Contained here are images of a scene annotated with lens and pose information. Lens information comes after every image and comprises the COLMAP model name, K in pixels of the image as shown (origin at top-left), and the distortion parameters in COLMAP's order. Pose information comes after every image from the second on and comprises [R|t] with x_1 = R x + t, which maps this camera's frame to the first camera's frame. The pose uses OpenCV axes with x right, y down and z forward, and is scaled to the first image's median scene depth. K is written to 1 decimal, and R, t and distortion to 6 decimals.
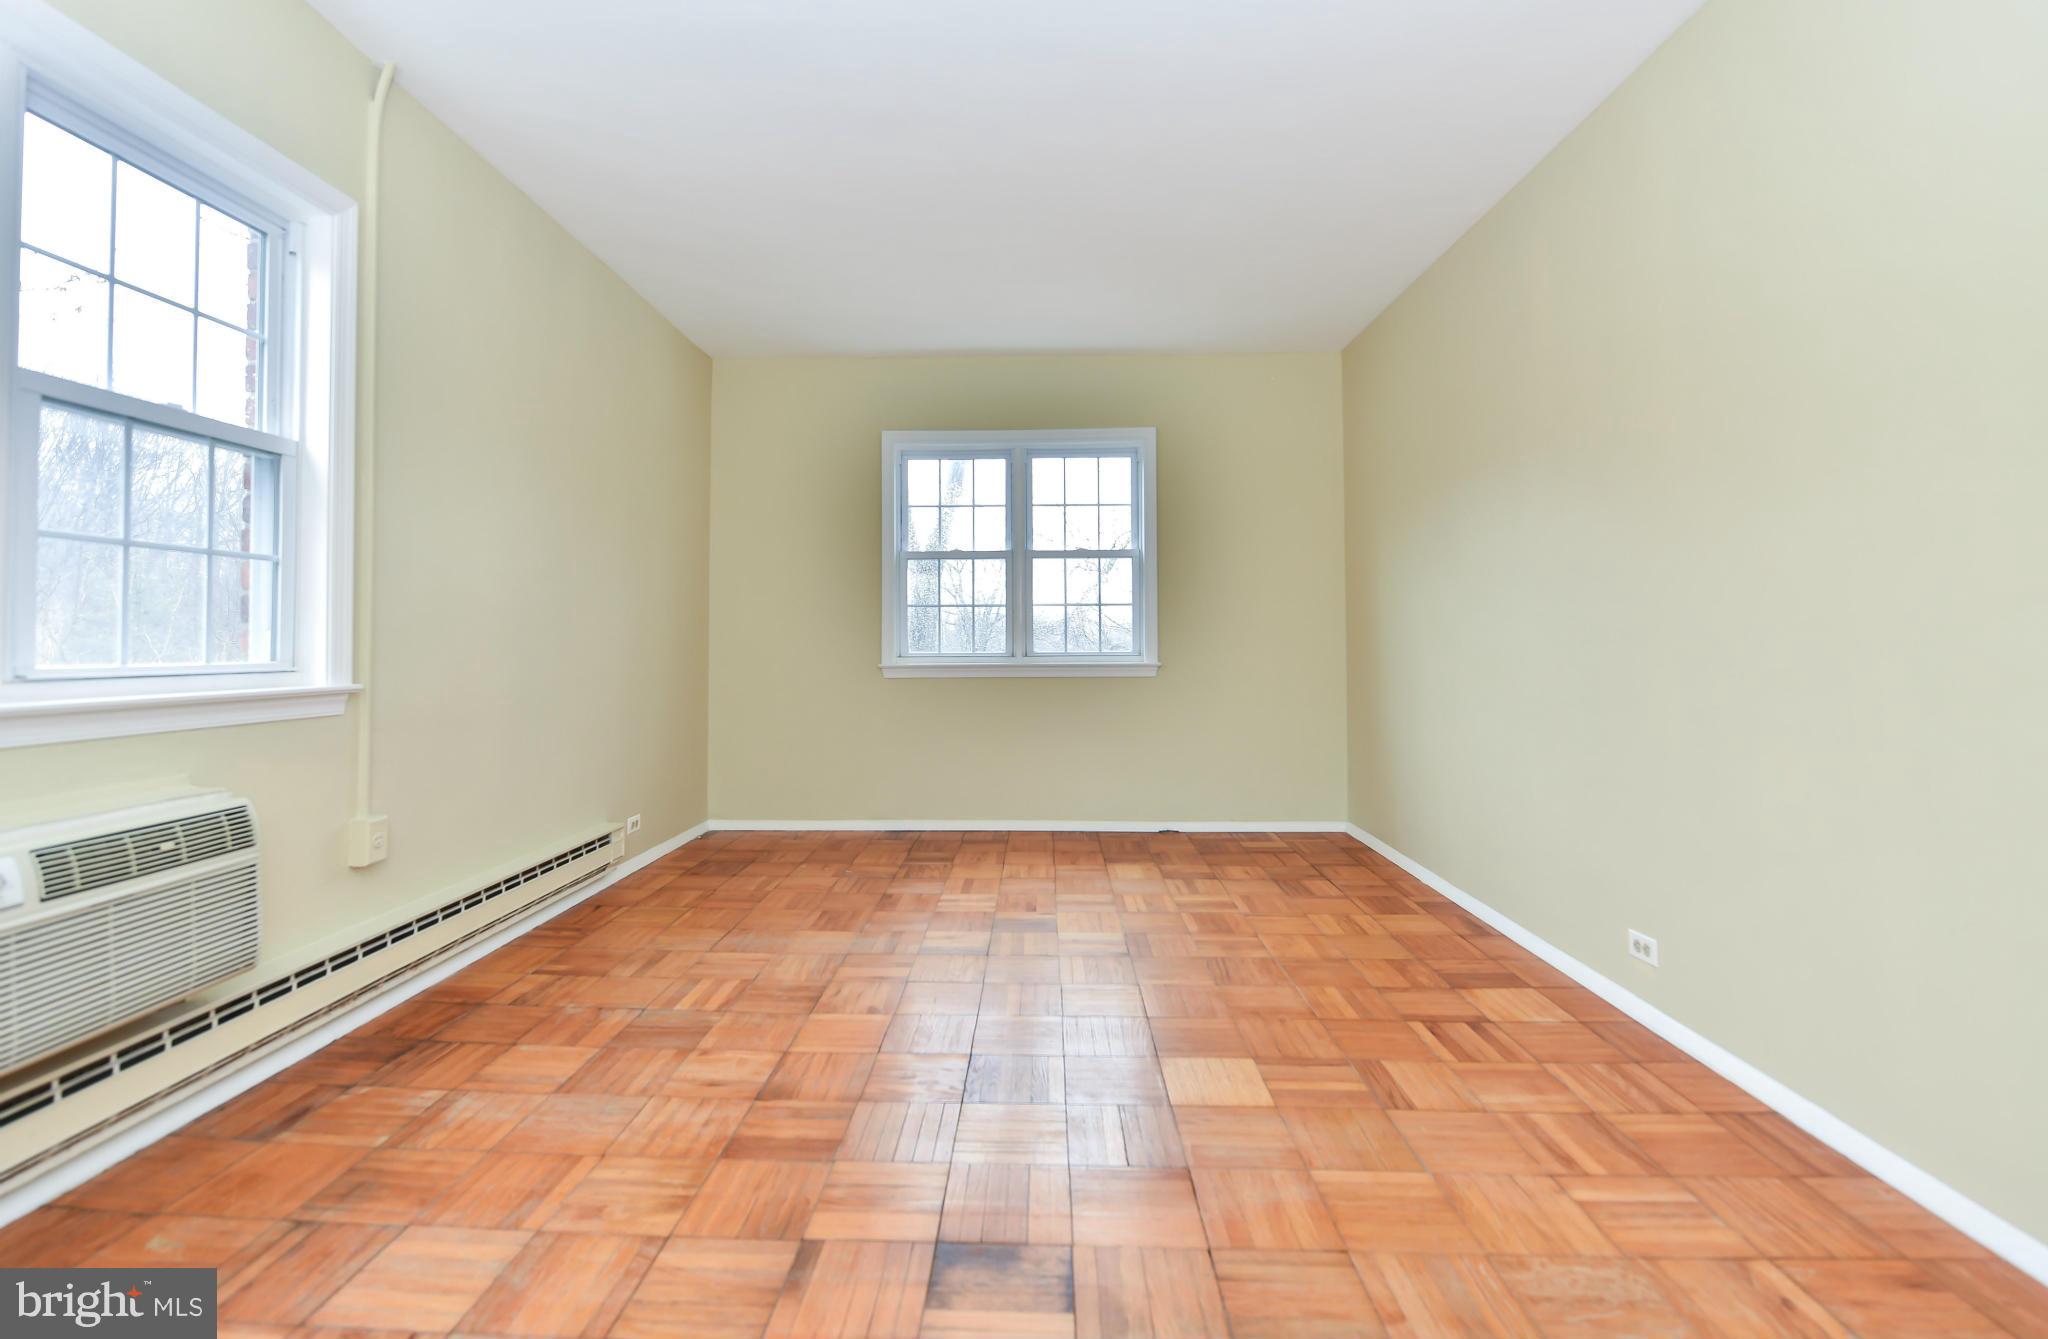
lens RADIAL K [[892.9, 0, 1018.1], [0, 892.9, 631.5], [0, 0, 1]] dist [-0.005154, -0.001212]
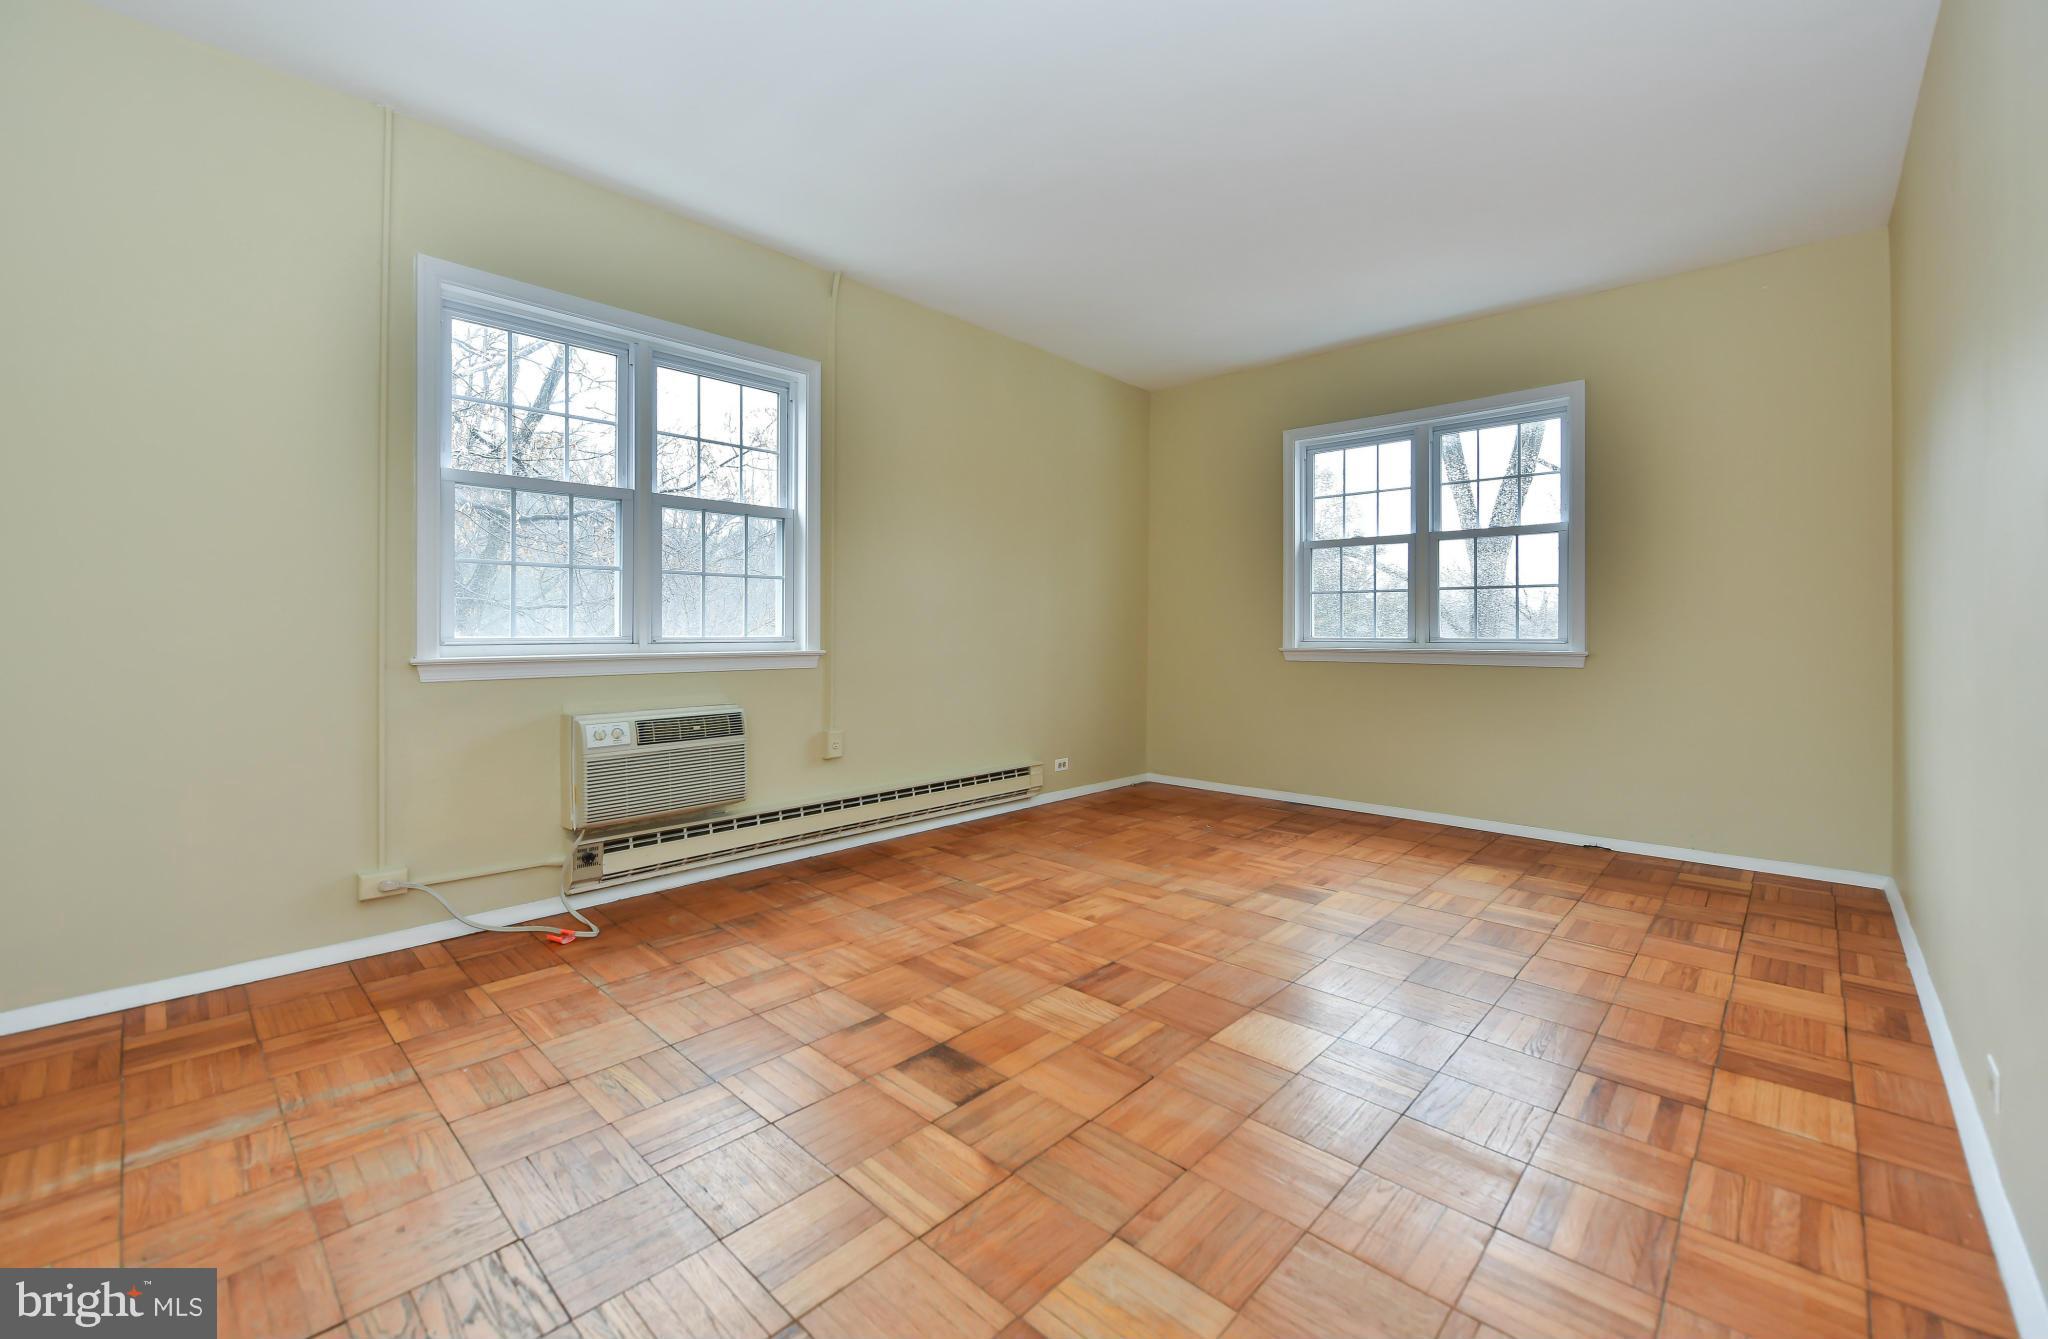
lens RADIAL K [[844.1, 0, 1021.0], [0, 844.1, 631.9], [0, 0, 1]] dist [-0.004790, -0.002826]
pose [[0.750365, 0.007534, -0.660981, 0.582100], [0.003775, 0.999870, 0.015683, 0.001148], [0.661013, -0.014263, 0.750239, 0.048591]]
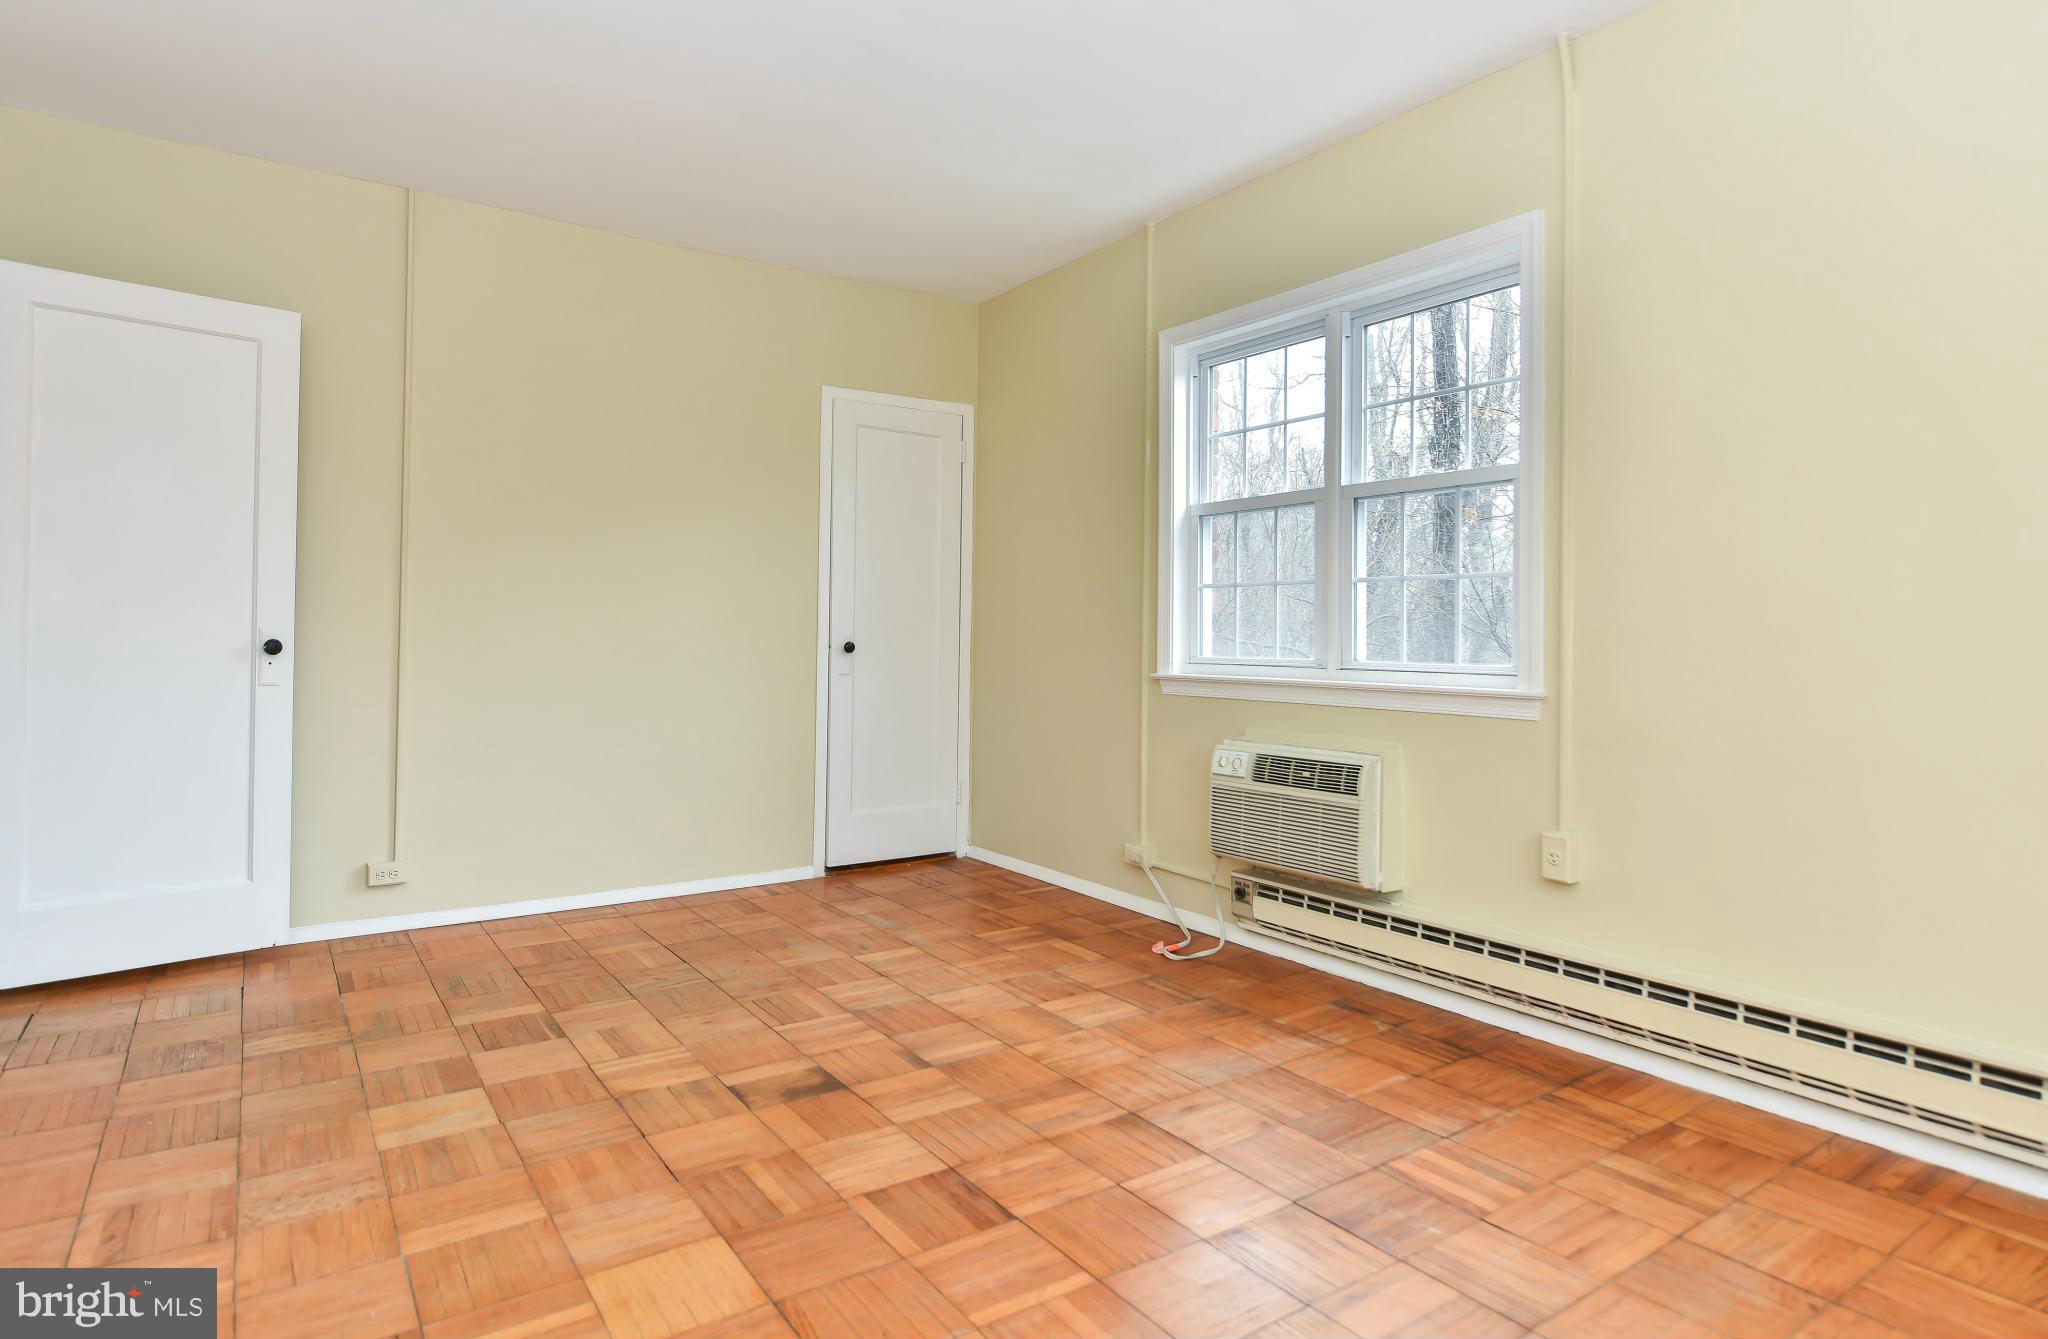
lens RADIAL K [[1127.5, 0, 1017.2], [0, 1127.5, 624.6], [0, 0, 1]] dist [0.000491, -0.000272]
pose [[-0.810632, -0.016280, -0.585329, 0.461271], [-0.003816, 0.999739, -0.022522, 0.014521], [0.585543, -0.016024, -0.810483, 1.650999]]
